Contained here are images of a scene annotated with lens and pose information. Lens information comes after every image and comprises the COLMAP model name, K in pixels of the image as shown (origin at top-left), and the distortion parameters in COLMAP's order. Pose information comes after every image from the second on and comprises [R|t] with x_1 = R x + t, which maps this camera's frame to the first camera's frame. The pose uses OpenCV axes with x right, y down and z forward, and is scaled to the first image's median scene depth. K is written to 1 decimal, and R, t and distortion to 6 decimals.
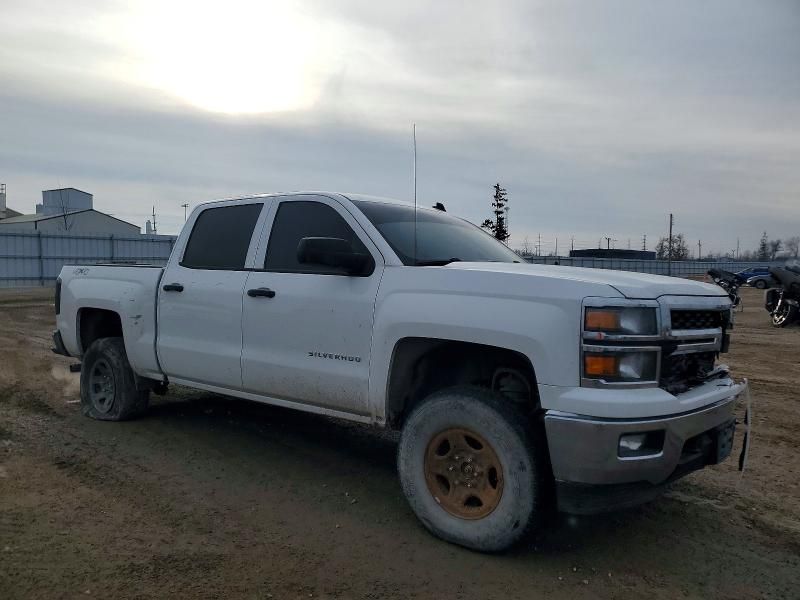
lens RADIAL K [[646.9, 0, 400.0], [0, 646.9, 300.0], [0, 0, 1]] dist [0.001039, 0.000663]
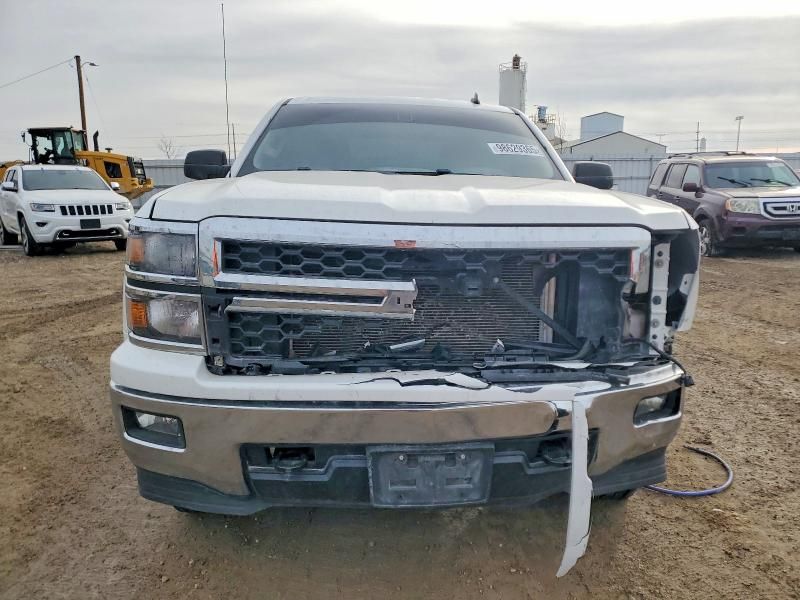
lens RADIAL K [[646.9, 0, 400.0], [0, 646.9, 300.0], [0, 0, 1]] dist [0.001039, 0.000663]
pose [[0.658580, 0.117572, -0.743269, 0.951628], [-0.029199, 0.990968, 0.130882, -0.013747], [0.751944, -0.064494, 0.656065, 0.669553]]
